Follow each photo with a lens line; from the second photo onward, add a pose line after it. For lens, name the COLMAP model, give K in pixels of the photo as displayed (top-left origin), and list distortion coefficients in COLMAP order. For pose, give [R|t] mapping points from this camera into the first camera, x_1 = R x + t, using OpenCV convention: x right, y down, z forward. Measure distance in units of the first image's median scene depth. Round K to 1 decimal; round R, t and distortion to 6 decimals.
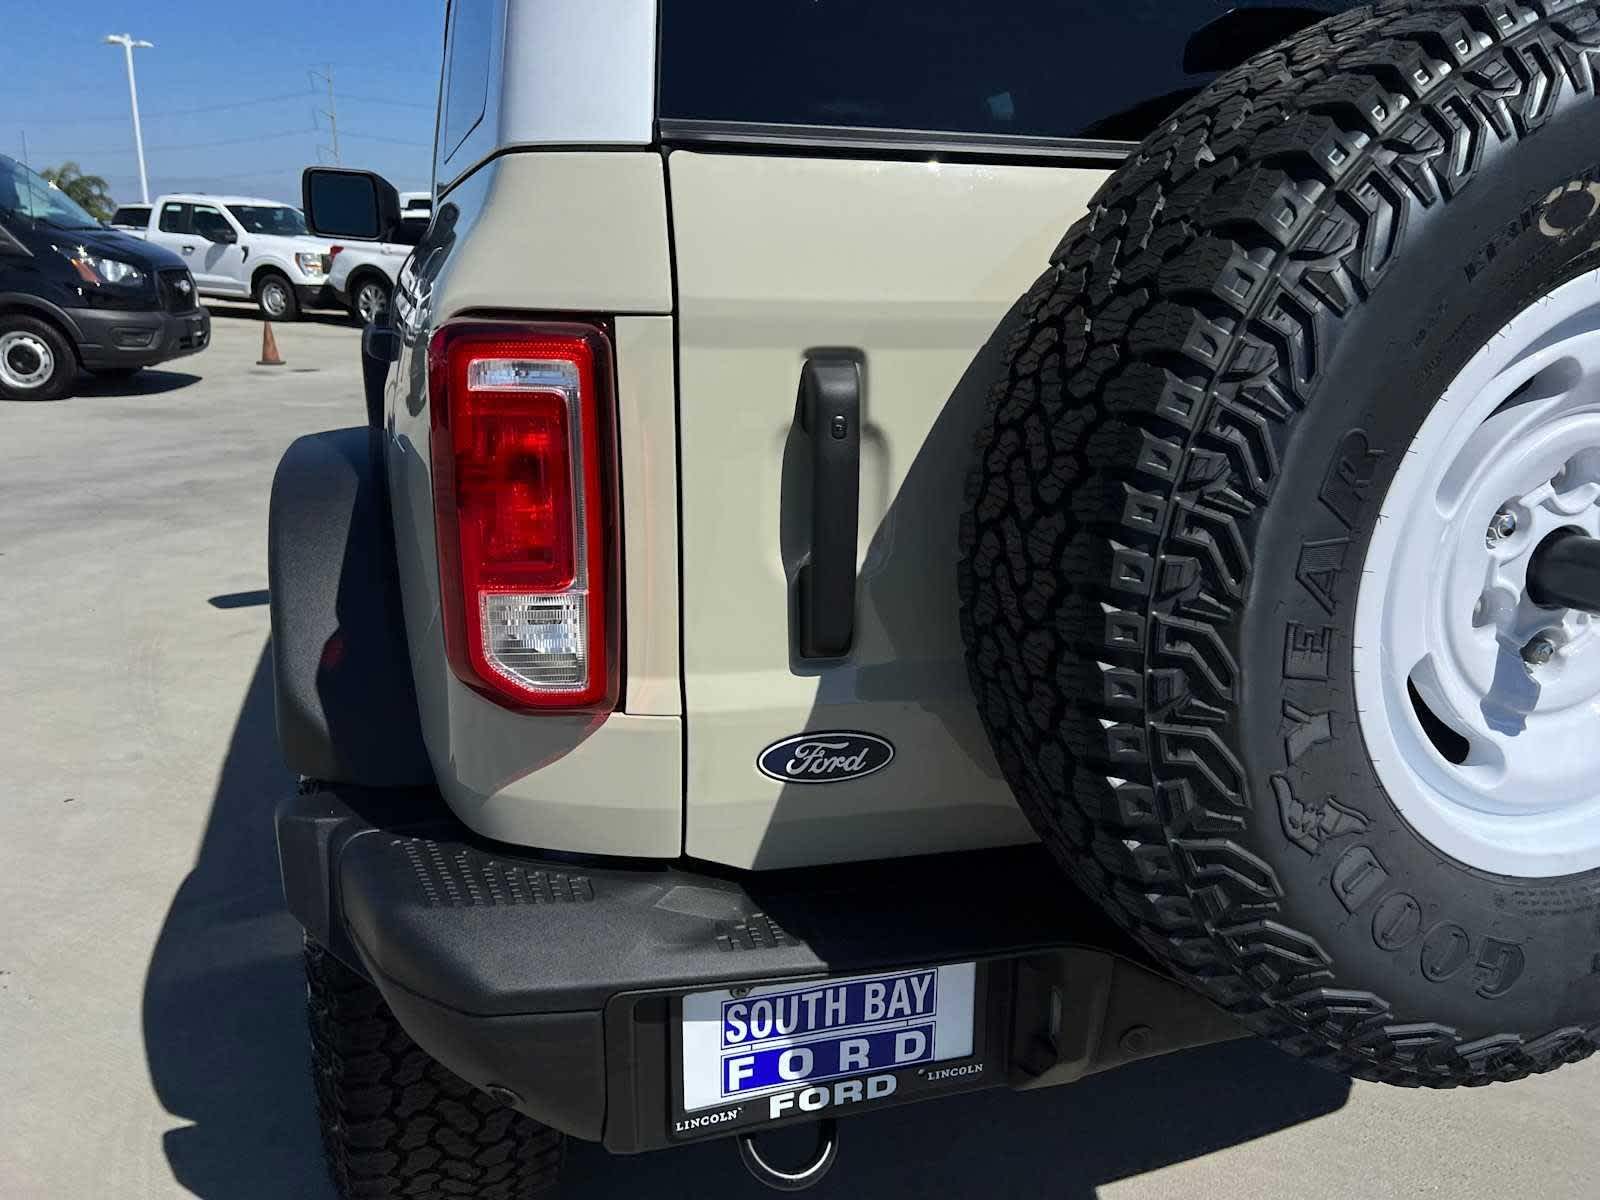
lens RADIAL K [[1194.0, 0, 802.1], [0, 1194.0, 622.4], [0, 0, 1]] dist [0.027578, -0.003467]
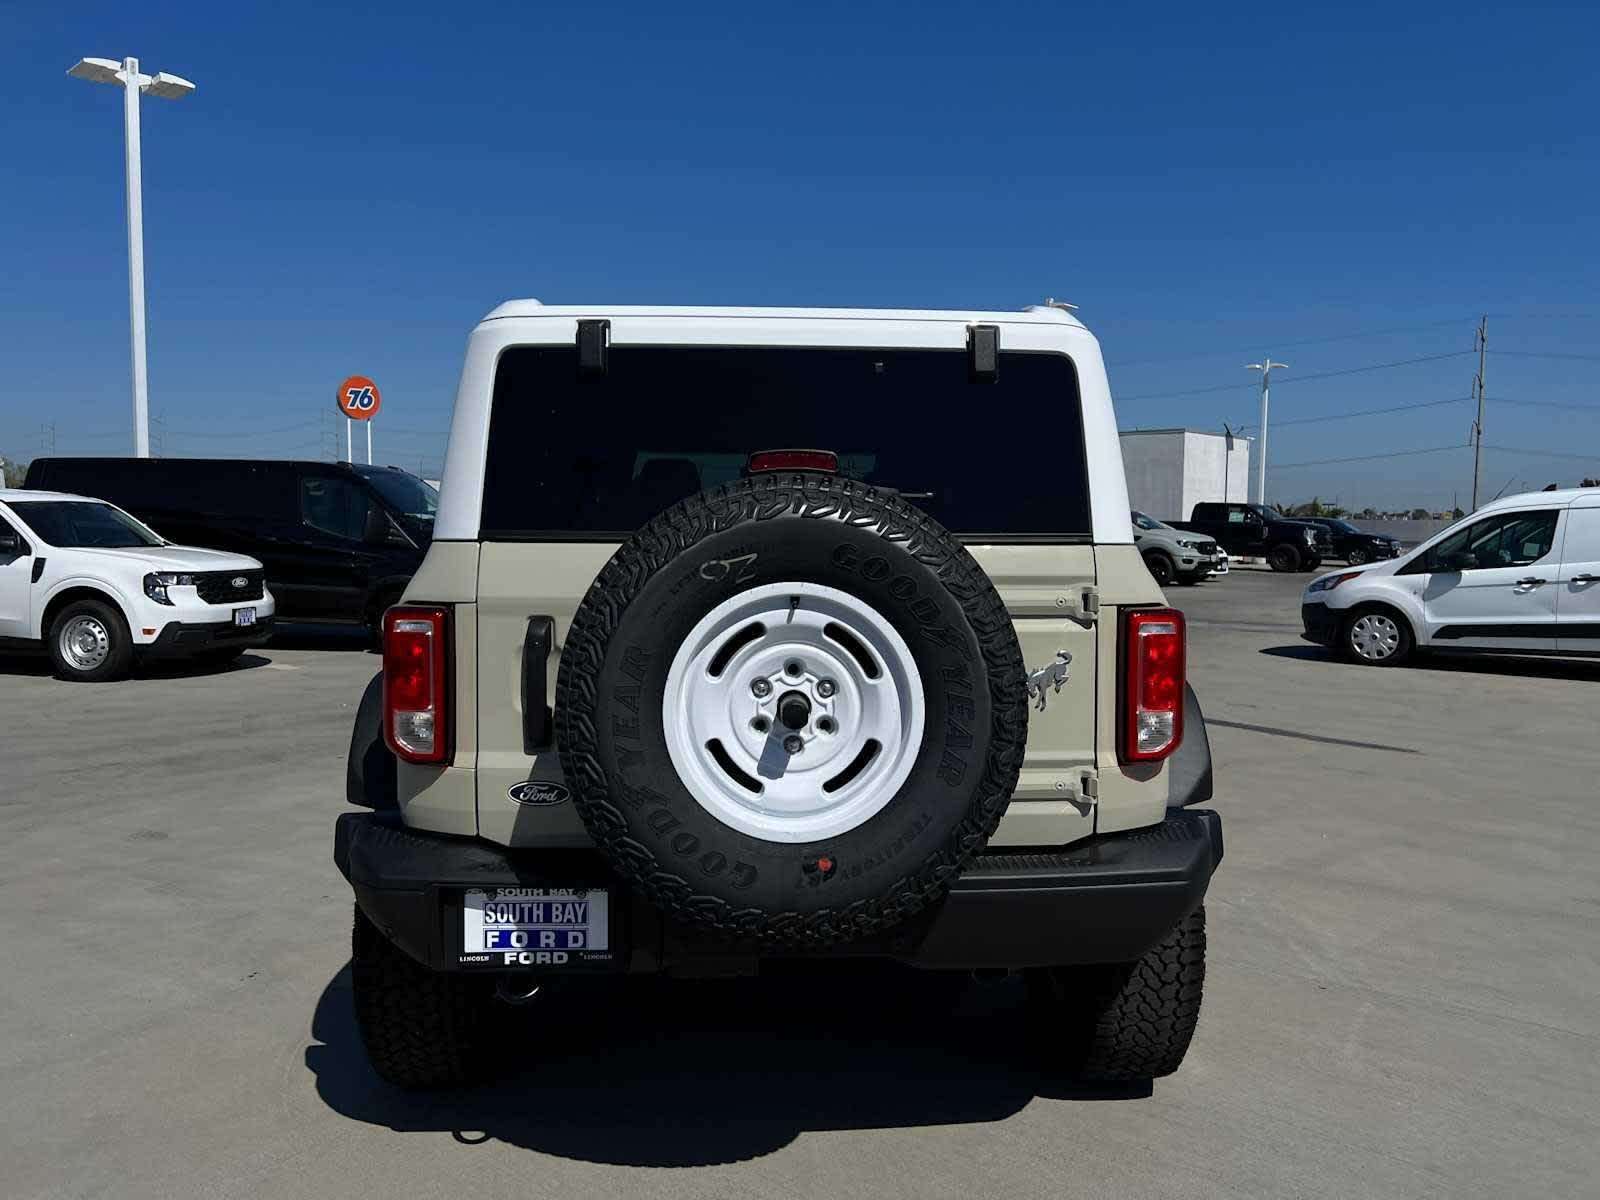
lens RADIAL K [[1223.3, 0, 793.9], [0, 1223.3, 605.9], [0, 0, 1]] dist [0.023776, -0.010473]
pose [[0.962697, -0.001004, -0.270580, 1.084740], [-0.061477, 0.973029, -0.222340, 0.247717], [0.263506, 0.230681, 0.936670, -1.094479]]
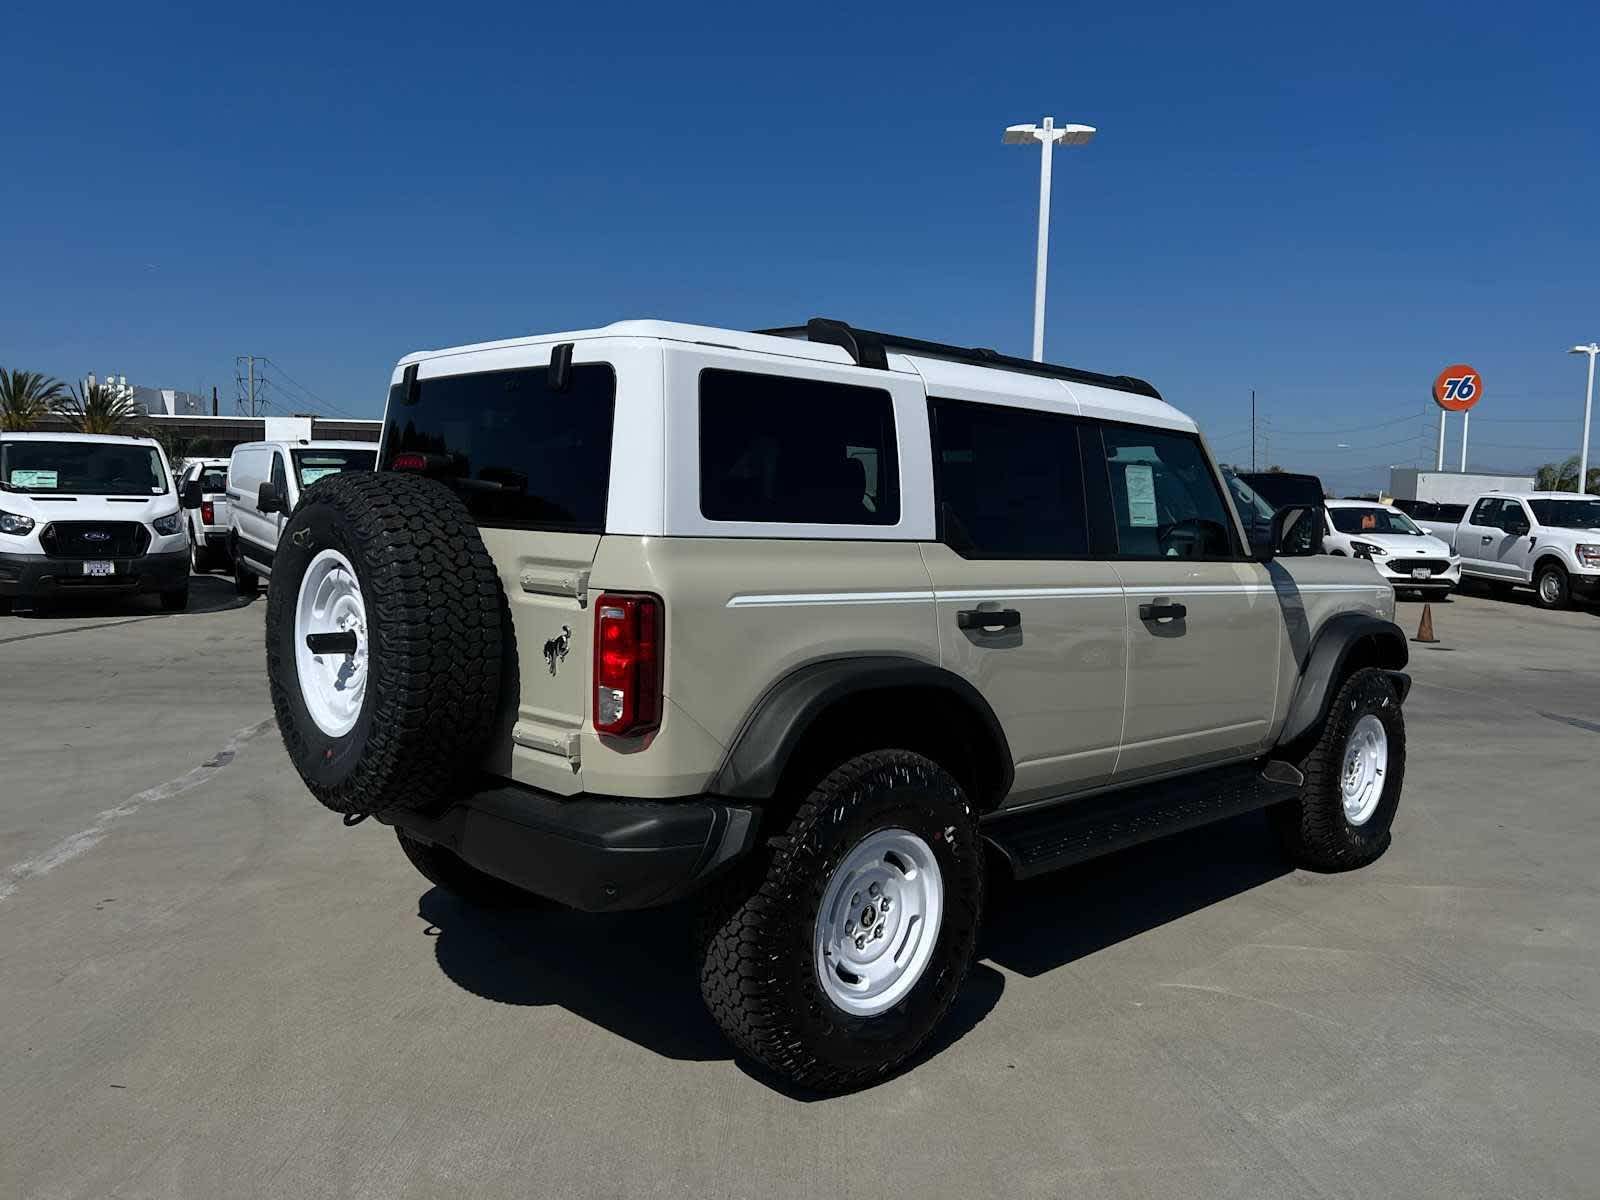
lens RADIAL K [[1223.7, 0, 800.0], [0, 1223.7, 600.0], [0, 0, 1]] dist [0.021960, -0.008210]
pose [[0.419561, 0.058617, -0.905832, 3.525739], [-0.279747, 0.957691, -0.067599, -0.224990], [0.863545, 0.281766, 0.418208, 0.524122]]
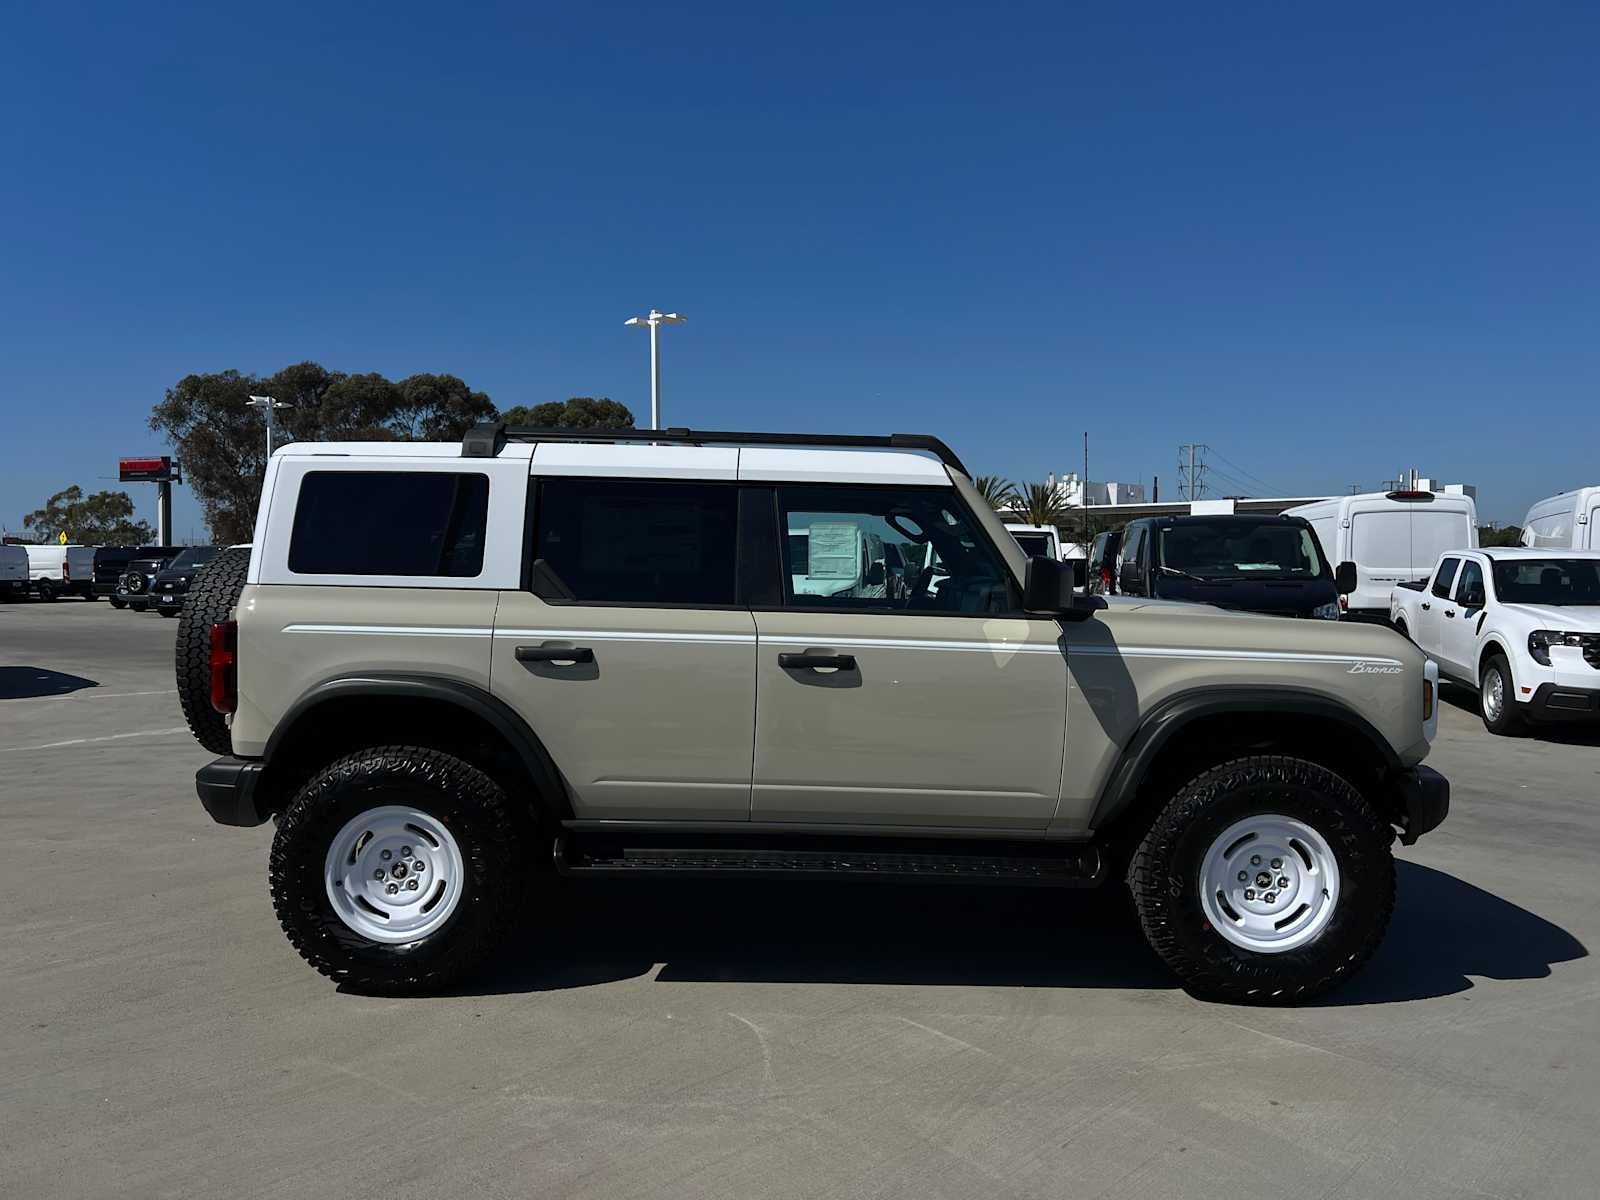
lens RADIAL K [[1223.3, 0, 793.9], [0, 1223.3, 605.9], [0, 0, 1]] dist [0.023776, -0.010473]
pose [[-0.318523, 0.003935, -0.947907, 4.259716], [-0.292782, 0.950688, 0.102329, -1.286684], [0.901566, 0.310124, -0.301664, 4.075980]]
